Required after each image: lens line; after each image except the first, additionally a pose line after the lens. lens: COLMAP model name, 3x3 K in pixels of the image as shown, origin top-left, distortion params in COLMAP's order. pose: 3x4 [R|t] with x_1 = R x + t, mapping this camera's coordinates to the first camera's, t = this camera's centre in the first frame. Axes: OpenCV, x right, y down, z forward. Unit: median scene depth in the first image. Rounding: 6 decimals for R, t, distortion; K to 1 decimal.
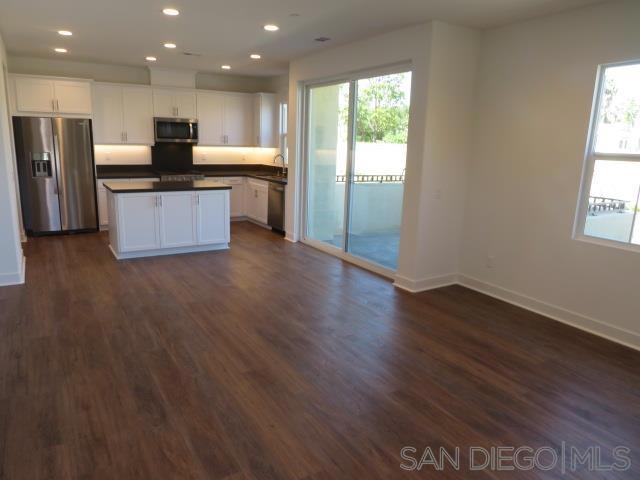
lens RADIAL K [[453.8, 0, 320.0], [0, 453.8, 240.0], [0, 0, 1]] dist [-0.026899, 0.006212]
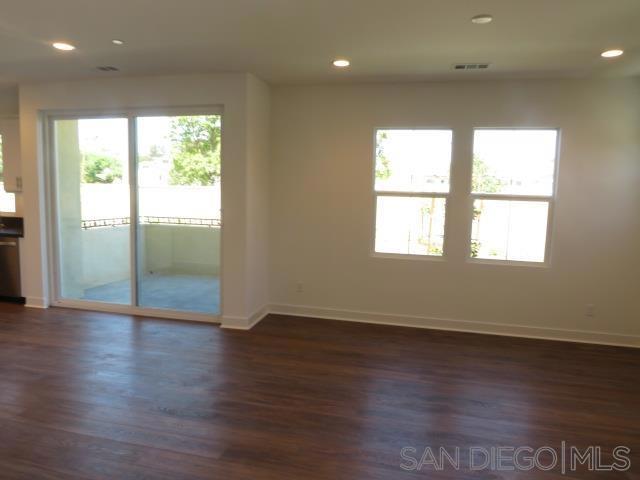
lens RADIAL K [[448.4, 0, 320.0], [0, 448.4, 240.0], [0, 0, 1]] dist [-0.018498, -0.001359]
pose [[0.707501, -0.091956, 0.700704, -0.248218], [0.147508, 0.988875, -0.019165, -0.026973], [-0.691146, 0.116919, 0.713195, 0.098711]]
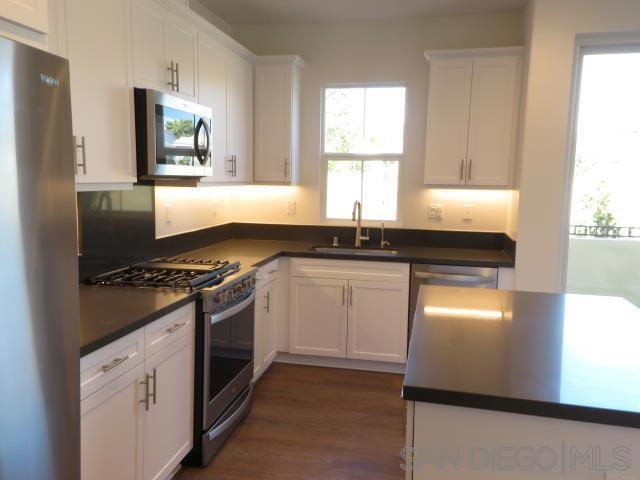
lens RADIAL K [[564.3, 0, 320.0], [0, 564.3, 240.0], [0, 0, 1]] dist [0.153132, -0.080402]
pose [[0.688604, -0.099058, 0.718340, -0.599097], [0.156112, 0.987648, -0.013454, -0.169716], [-0.708134, 0.121406, 0.695563, 0.738224]]
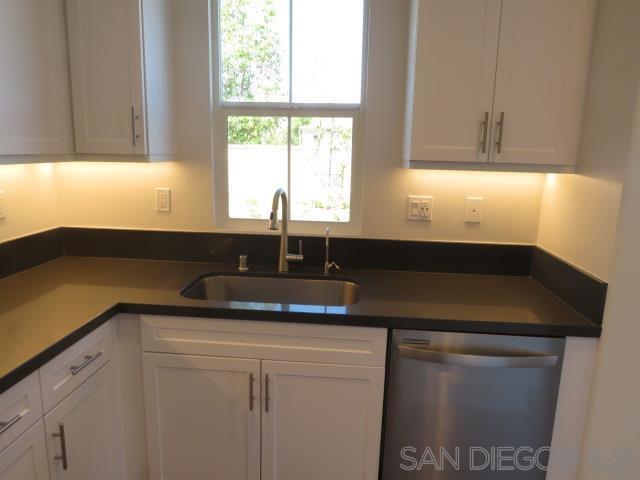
lens RADIAL K [[453.8, 0, 320.0], [0, 453.8, 240.0], [0, 0, 1]] dist [-0.026899, 0.006212]
pose [[0.596633, -0.172010, 0.783863, -0.308749], [0.166739, 0.982014, 0.088580, -0.206712], [-0.785001, 0.077851, 0.614583, 0.965015]]
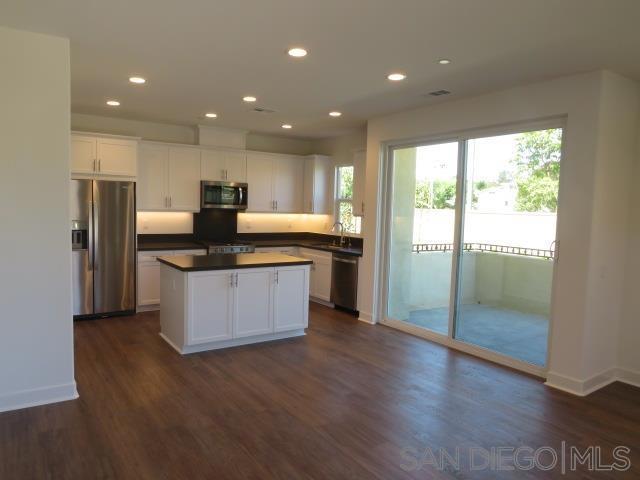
lens RADIAL K [[453.8, 0, 320.0], [0, 453.8, 240.0], [0, 0, 1]] dist [-0.026899, 0.006212]
pose [[0.998612, -0.005009, 0.052428, -0.197749], [0.012207, 0.990373, -0.137888, -0.035200], [-0.051232, 0.138337, 0.989059, 0.140802]]
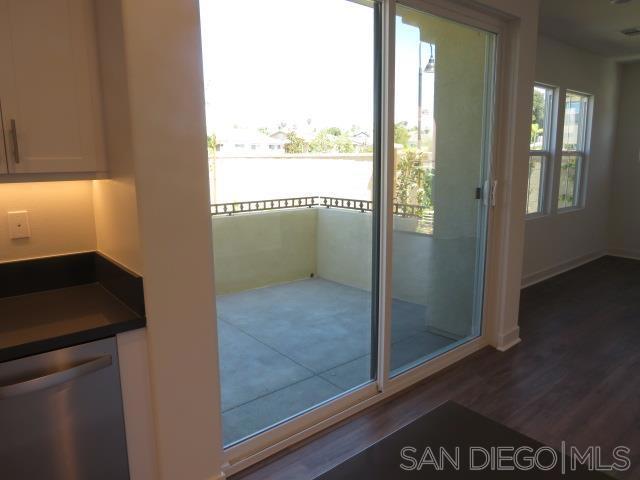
lens RADIAL K [[453.8, 0, 320.0], [0, 453.8, 240.0], [0, 0, 1]] dist [-0.026899, 0.006212]
pose [[-0.140222, -0.209264, 0.967753, -0.302057], [0.212939, 0.948165, 0.235882, -0.199478], [-0.966951, 0.239148, -0.088393, 0.917781]]
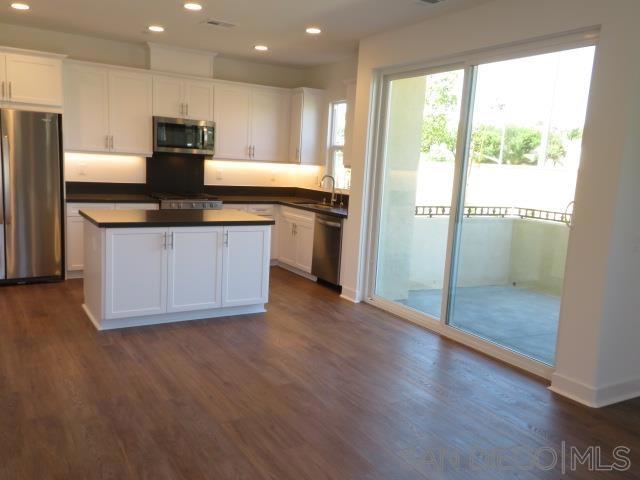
lens RADIAL K [[564.3, 0, 320.0], [0, 564.3, 240.0], [0, 0, 1]] dist [0.153132, -0.080402]
pose [[0.999627, 0.024509, -0.012044, -0.102766], [-0.025289, 0.997258, -0.069555, -0.028583], [0.010306, 0.069833, 0.997505, 0.142131]]
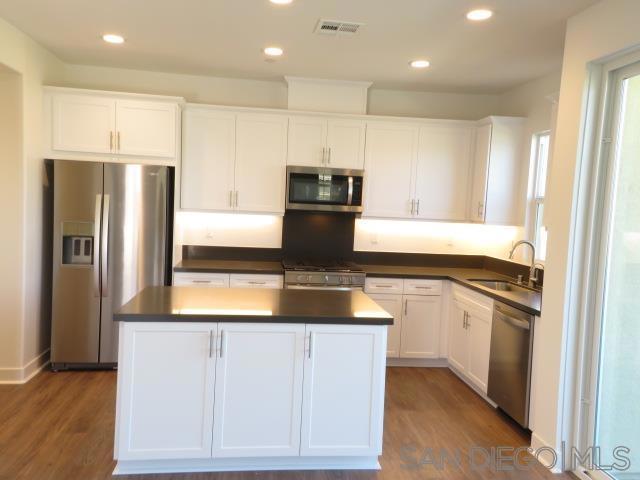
lens RADIAL K [[564.3, 0, 320.0], [0, 564.3, 240.0], [0, 0, 1]] dist [0.153132, -0.080402]
pose [[0.907896, 0.039685, -0.417312, -0.038452], [-0.107343, 0.984326, -0.139926, -0.095628], [0.405218, 0.171834, 0.897926, 0.437819]]
